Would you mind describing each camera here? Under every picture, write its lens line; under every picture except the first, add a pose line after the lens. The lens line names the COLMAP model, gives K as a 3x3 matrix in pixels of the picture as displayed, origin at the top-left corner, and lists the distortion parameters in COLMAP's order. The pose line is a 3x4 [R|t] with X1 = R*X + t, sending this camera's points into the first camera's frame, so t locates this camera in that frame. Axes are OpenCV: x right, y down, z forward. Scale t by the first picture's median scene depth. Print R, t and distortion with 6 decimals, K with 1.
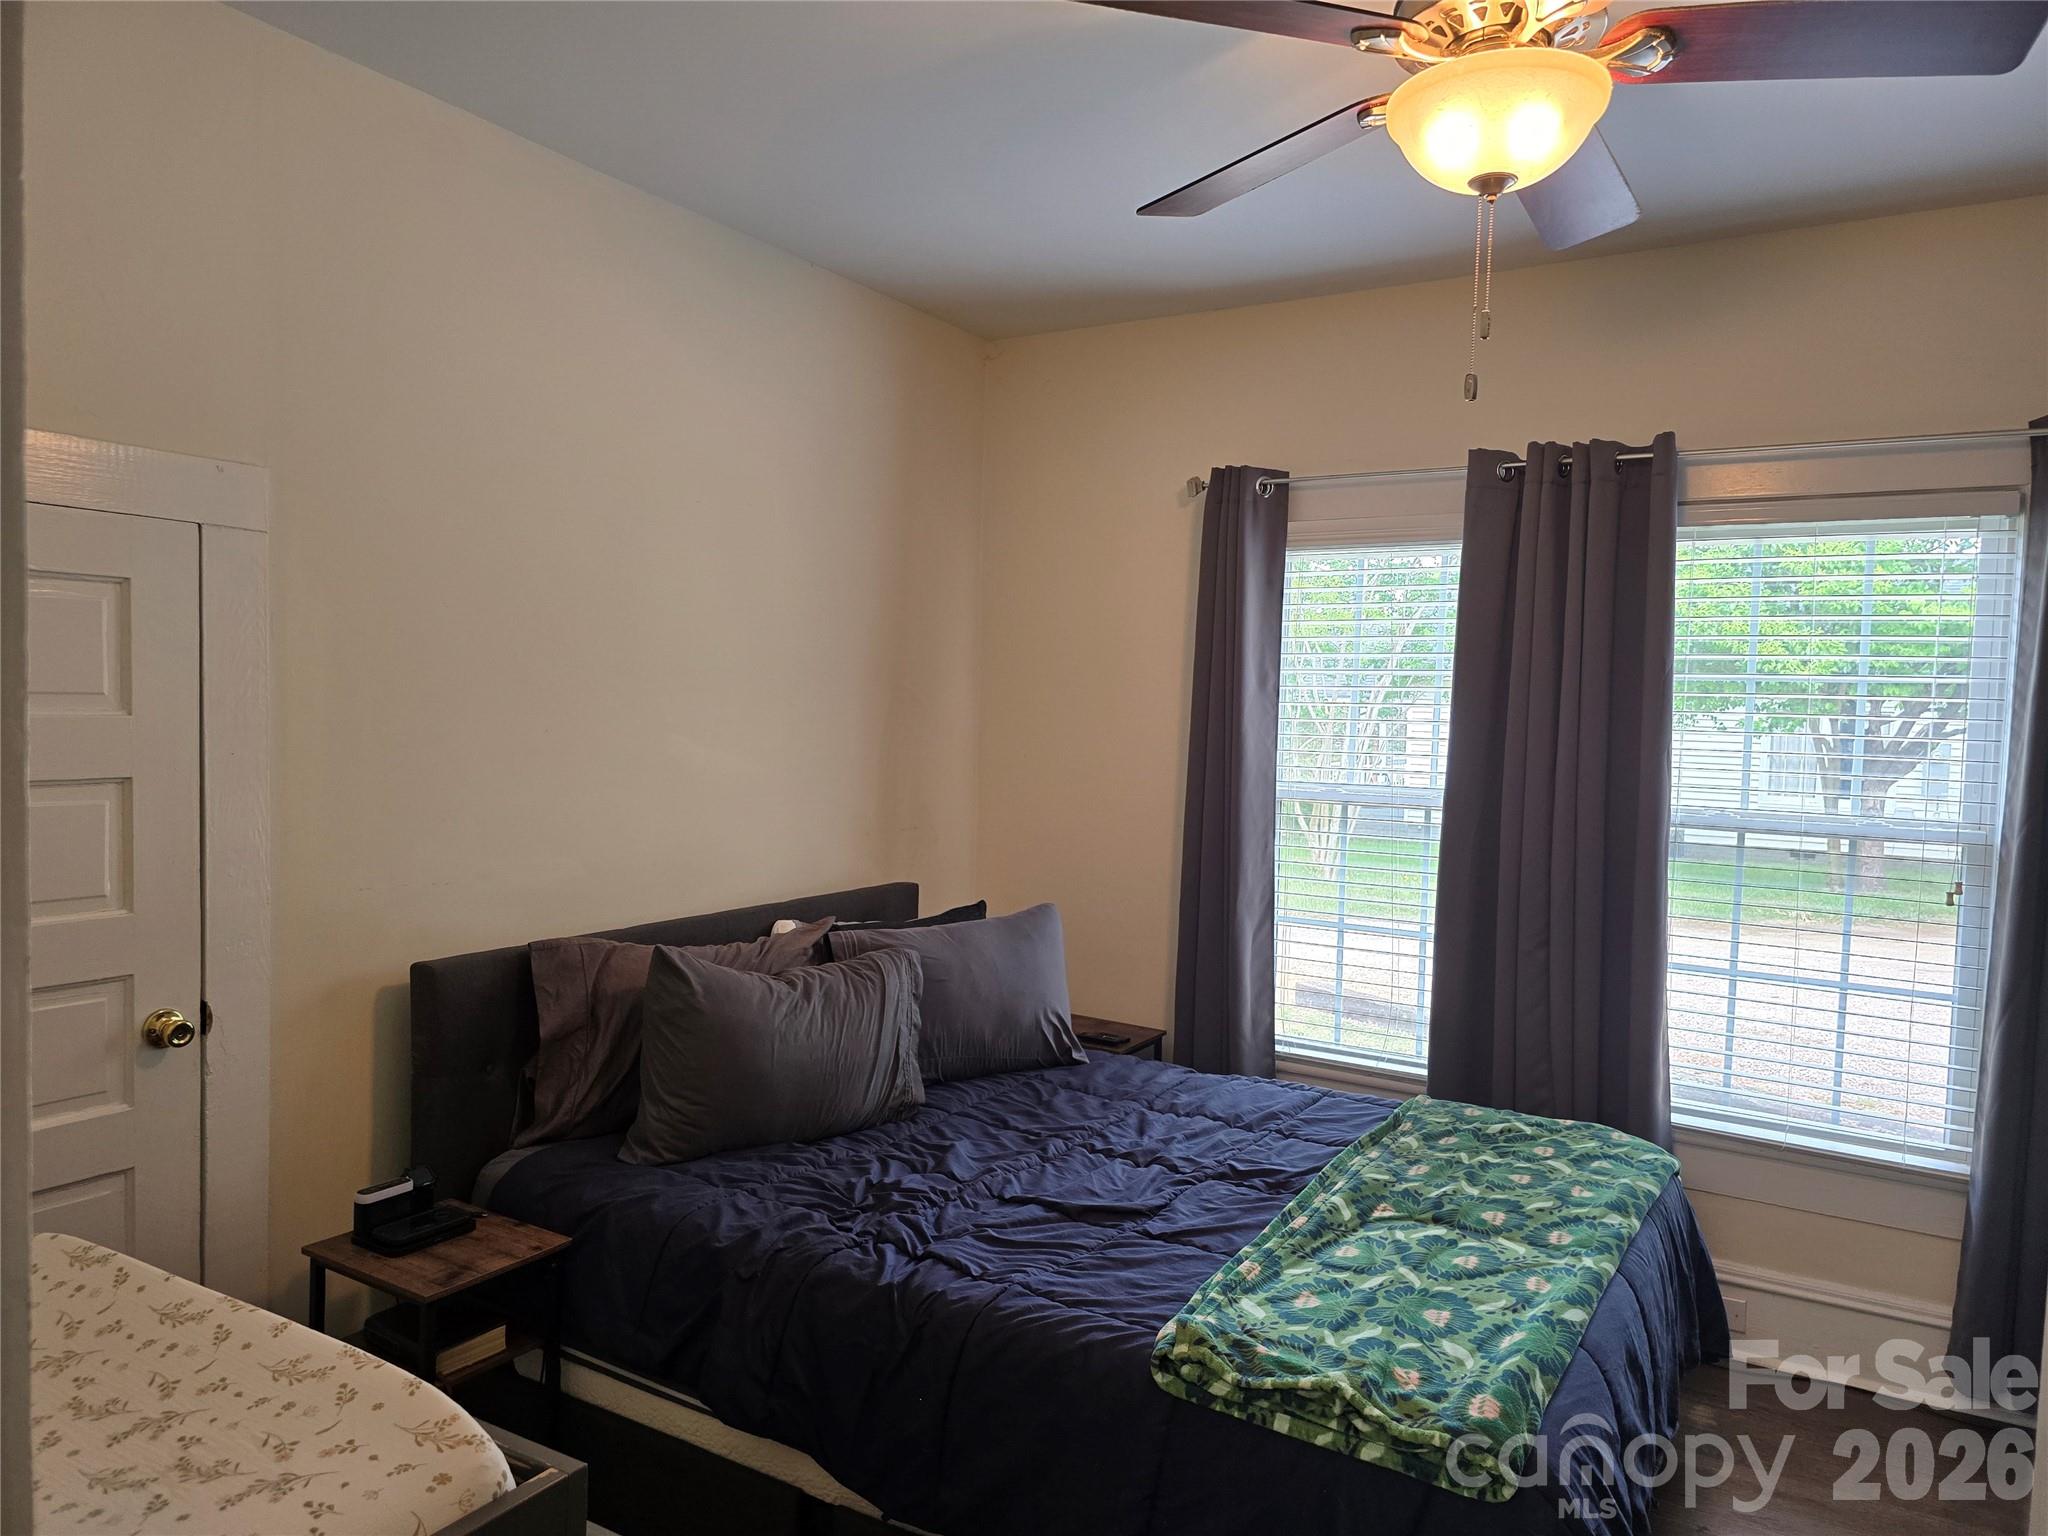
lens RADIAL K [[1442.0, 0, 1008.4], [0, 1442.0, 762.8], [0, 0, 1]] dist [0.111324, -0.110118]
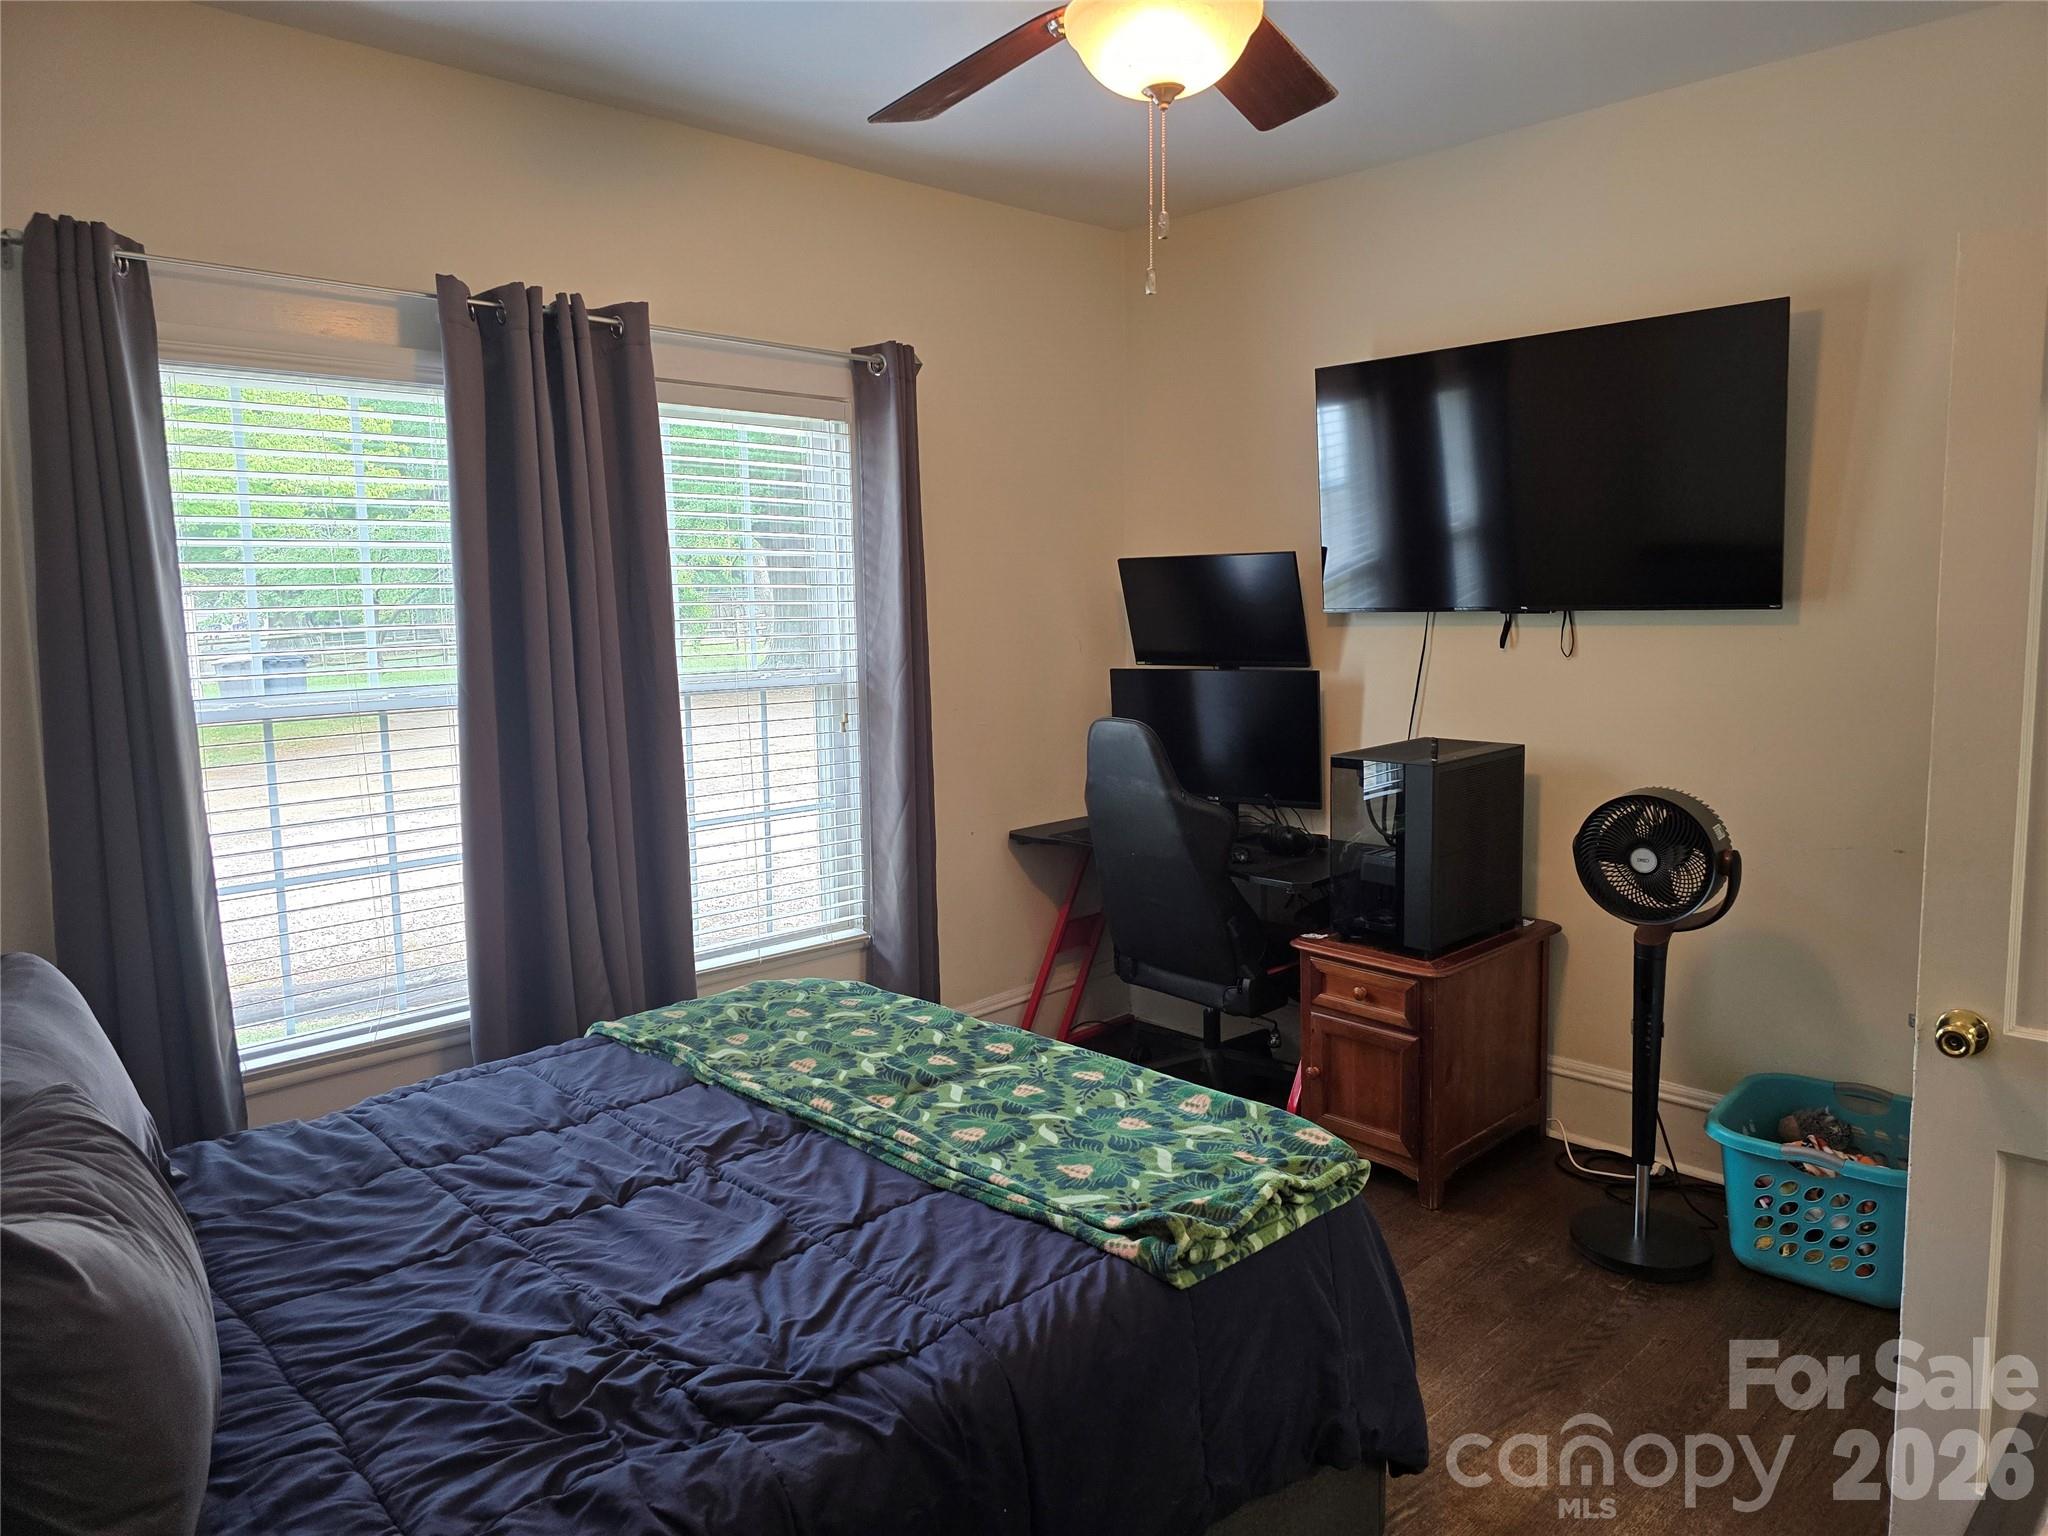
lens RADIAL K [[1442.0, 0, 1008.4], [0, 1442.0, 762.8], [0, 0, 1]] dist [0.111324, -0.110118]
pose [[0.211127, -0.150458, 0.965809, -0.539291], [0.062778, 0.988129, 0.140212, -0.042932], [-0.975441, 0.031029, 0.218066, 0.591528]]
